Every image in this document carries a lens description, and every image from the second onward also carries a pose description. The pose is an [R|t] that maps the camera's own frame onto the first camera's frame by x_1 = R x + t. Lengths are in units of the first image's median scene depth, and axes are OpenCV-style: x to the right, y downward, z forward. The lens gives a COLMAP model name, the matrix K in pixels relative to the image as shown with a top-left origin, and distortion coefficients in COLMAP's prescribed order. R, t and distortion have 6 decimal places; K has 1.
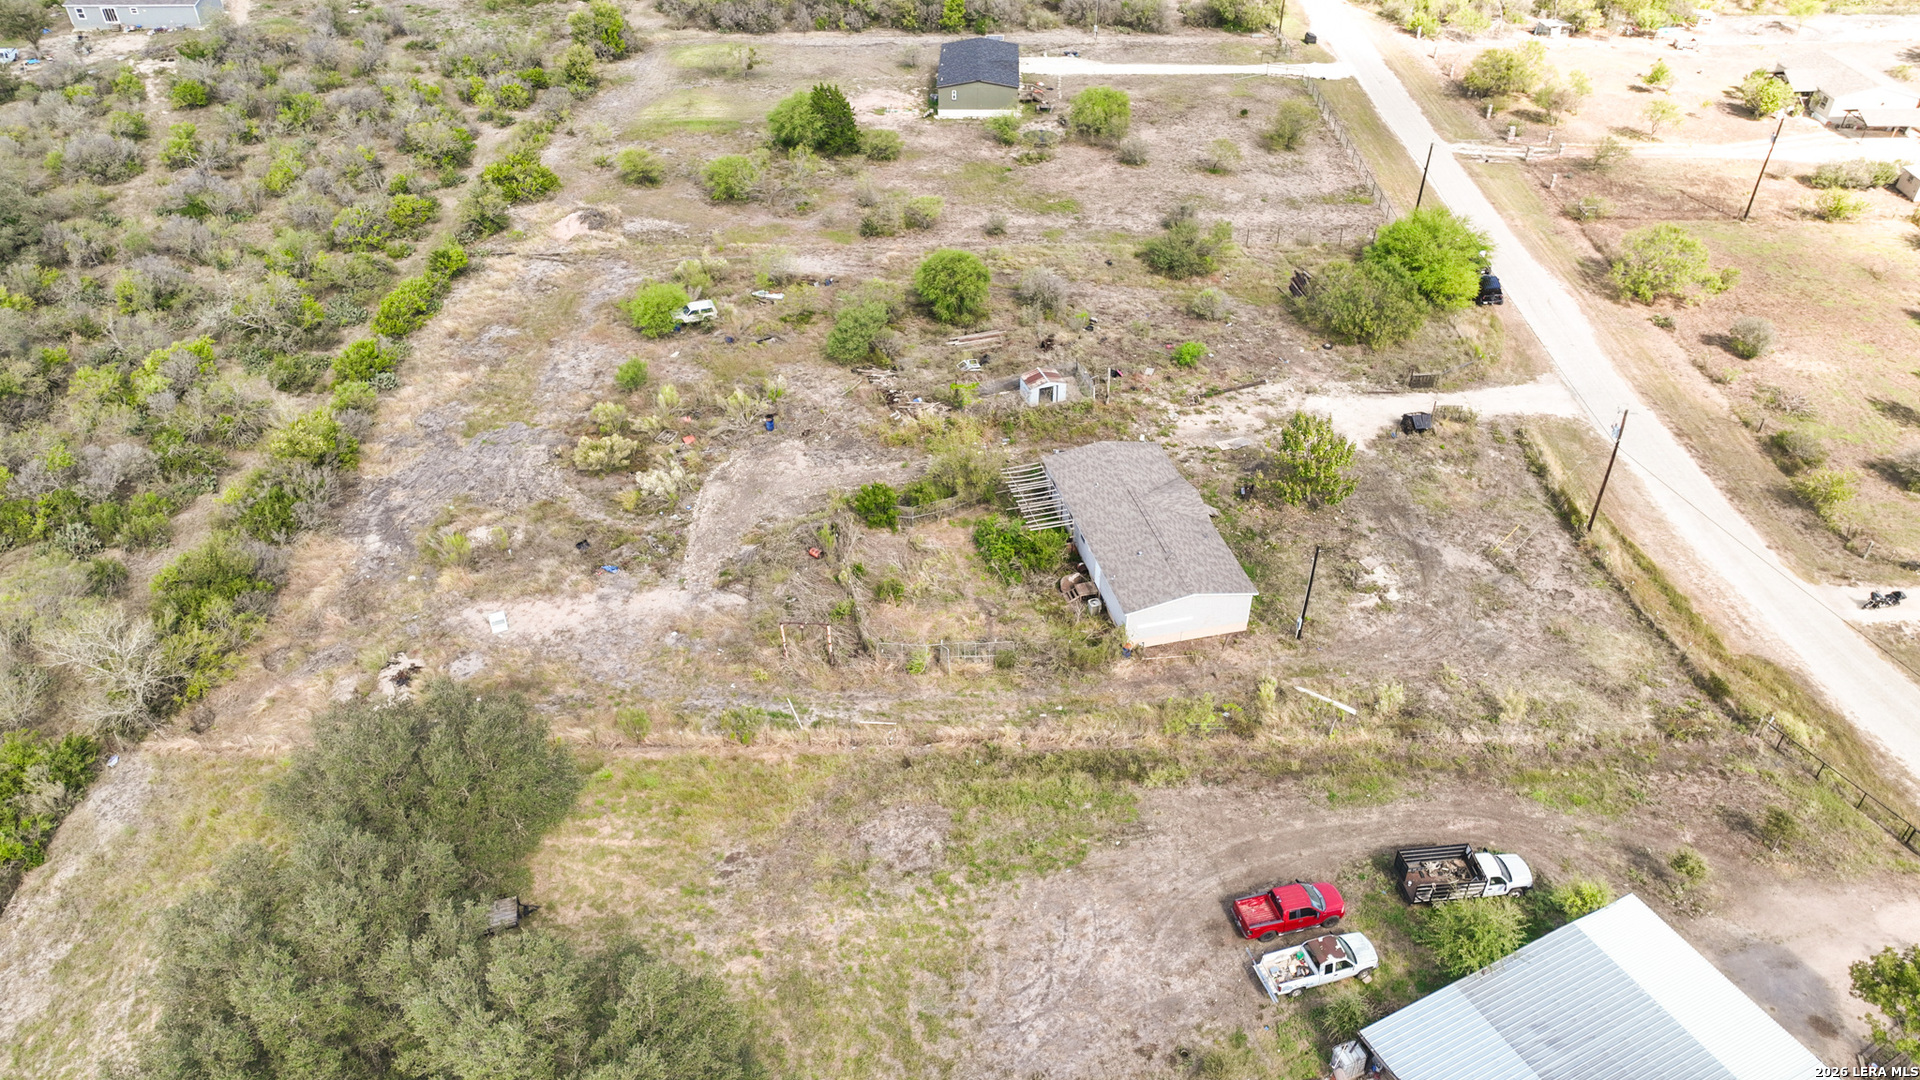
lens RADIAL K [[1349.7, 0, 960.0], [0, 1349.7, 540.0], [0, 0, 1]] dist [0.005311, 0.003597]
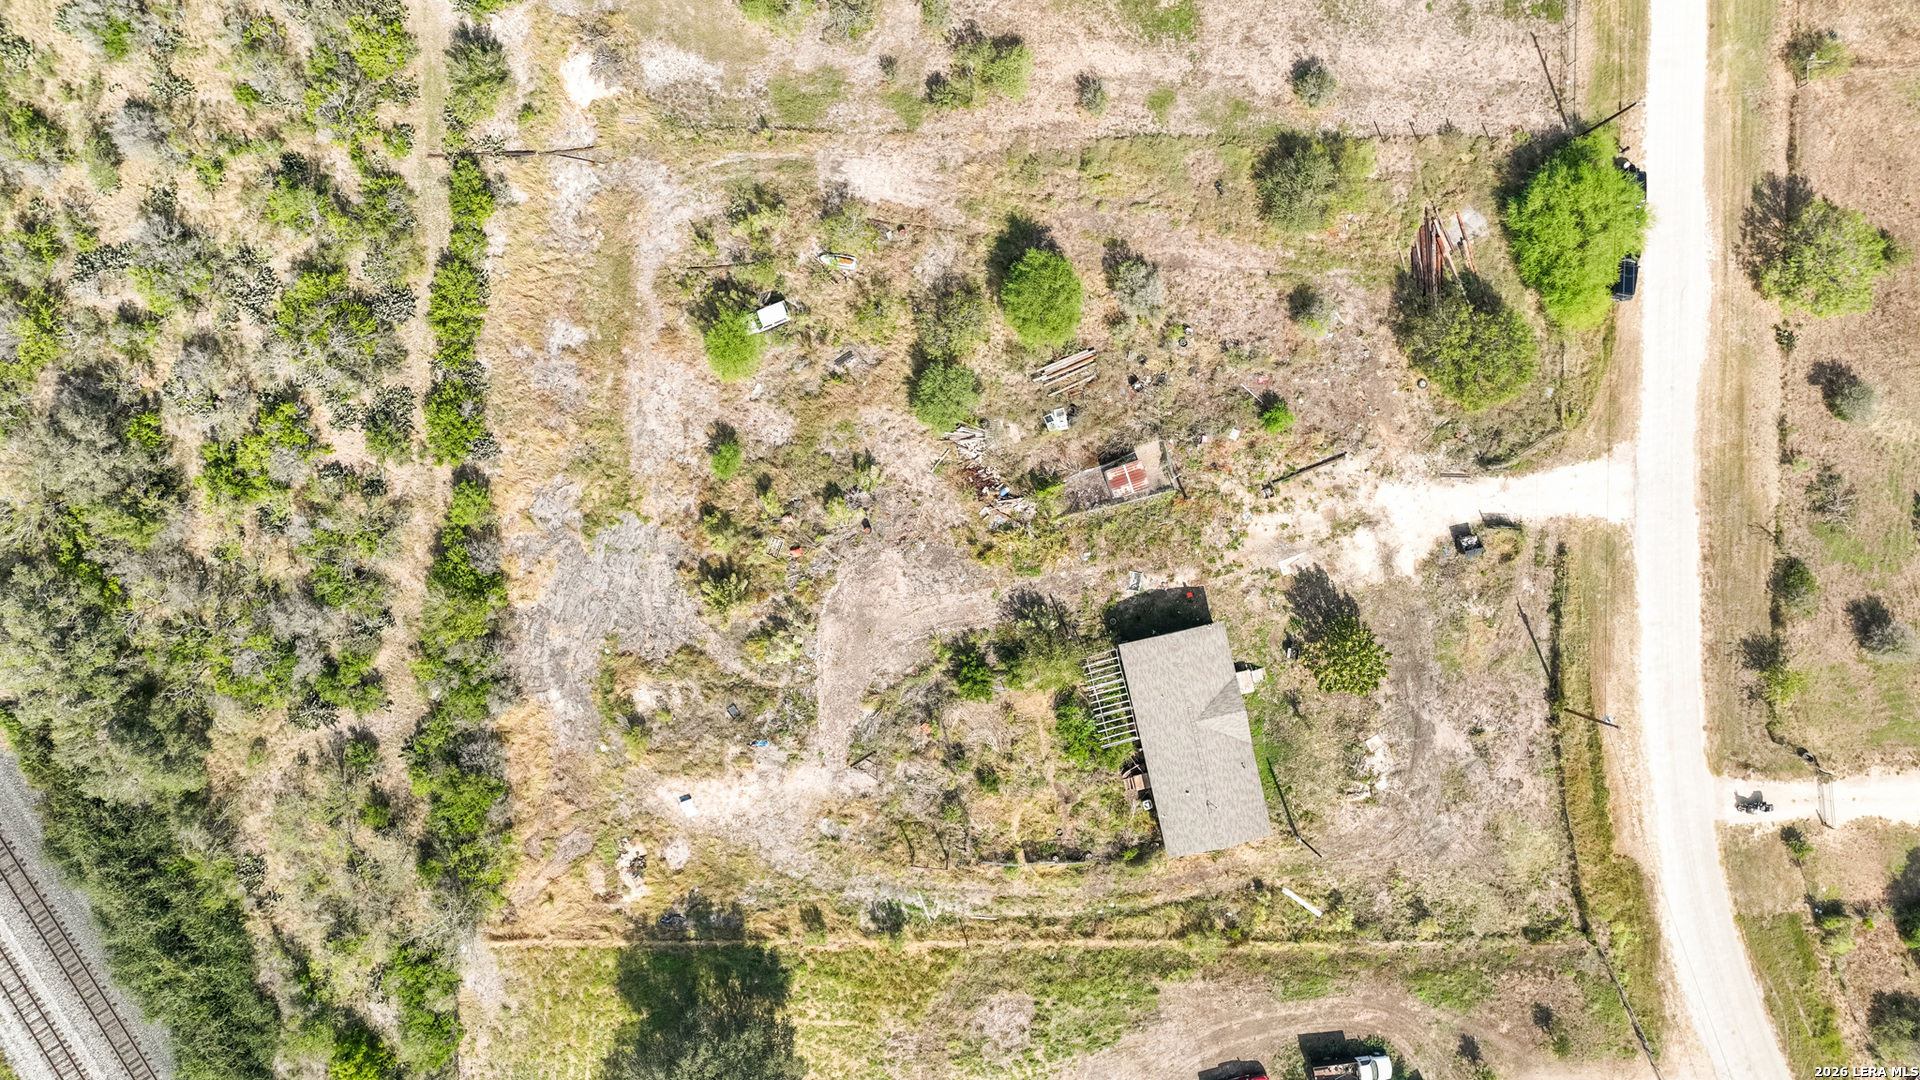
lens RADIAL K [[1349.7, 0, 960.0], [0, 1349.7, 540.0], [0, 0, 1]] dist [0.005311, 0.003597]
pose [[0.999941, 0.009571, 0.005201, -0.076126], [-0.009874, 0.594820, 0.803798, -0.977086], [0.004599, -0.803802, 0.594879, 0.370247]]
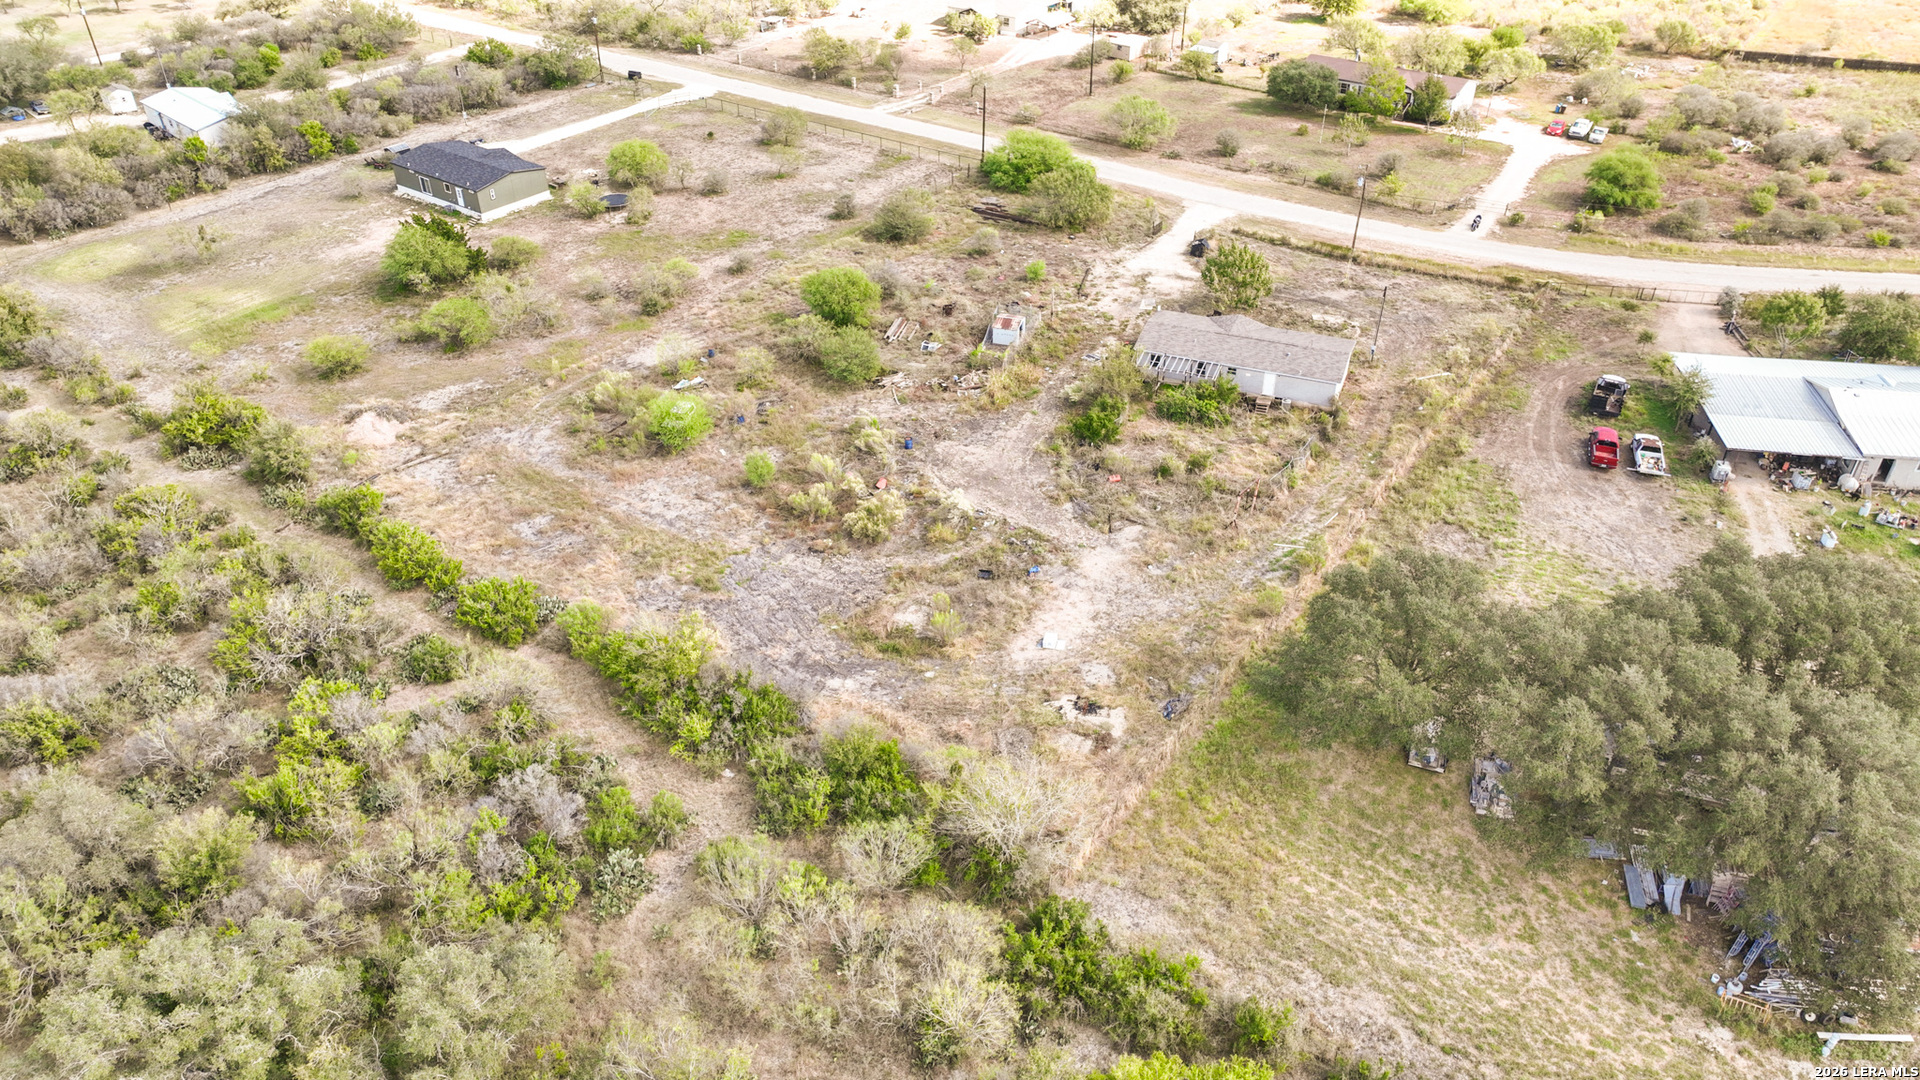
lens RADIAL K [[1349.7, 0, 960.0], [0, 1349.7, 540.0], [0, 0, 1]] dist [0.005311, 0.003597]
pose [[0.580205, -0.456761, 0.674337, -0.890214], [0.488754, 0.857561, 0.160339, -0.175857], [-0.651522, 0.236556, 0.720805, 0.244621]]
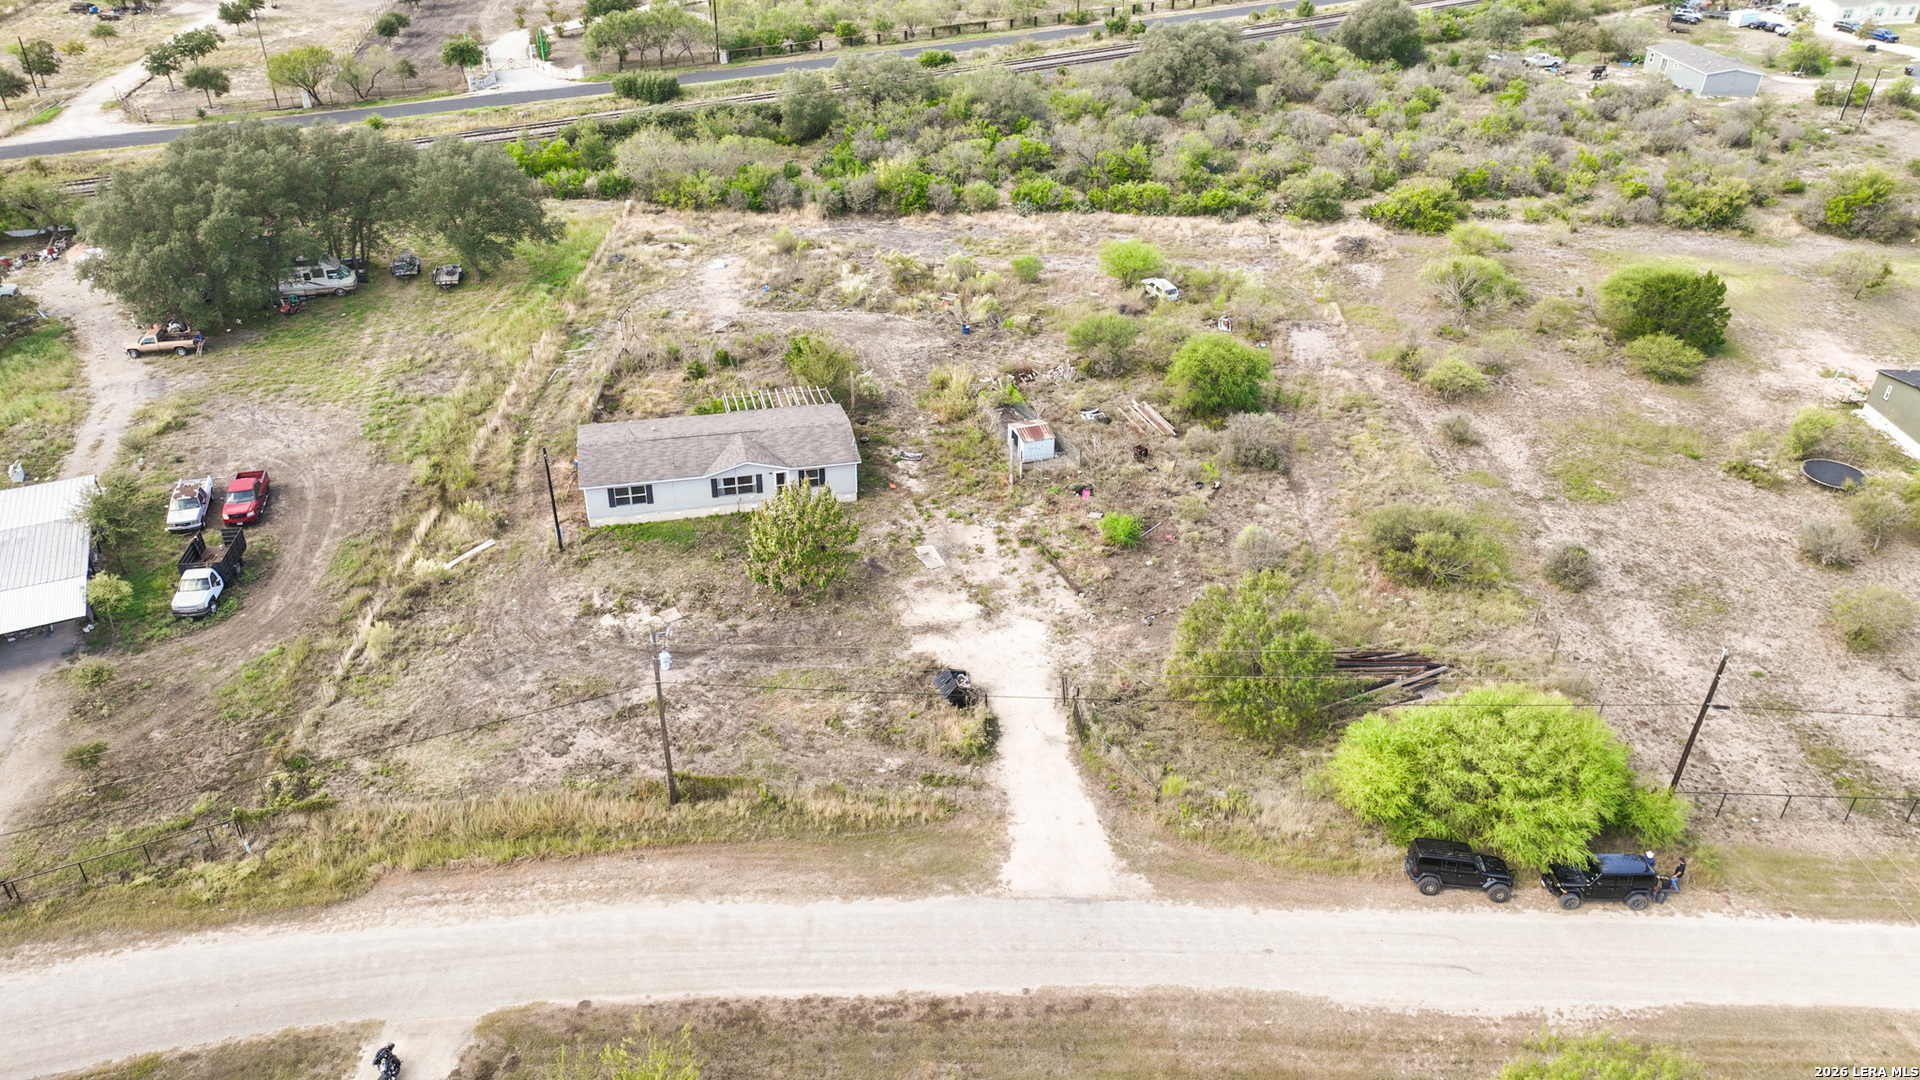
lens RADIAL K [[1350.6, 0, 960.0], [0, 1350.6, 540.0], [0, 0, 1]] dist [0.003842, 0.011501]
pose [[0.002252, 0.527629, -0.849472, 0.906489], [-0.618236, 0.668414, 0.413530, -0.434736], [0.785989, 0.524243, 0.327704, 0.755033]]
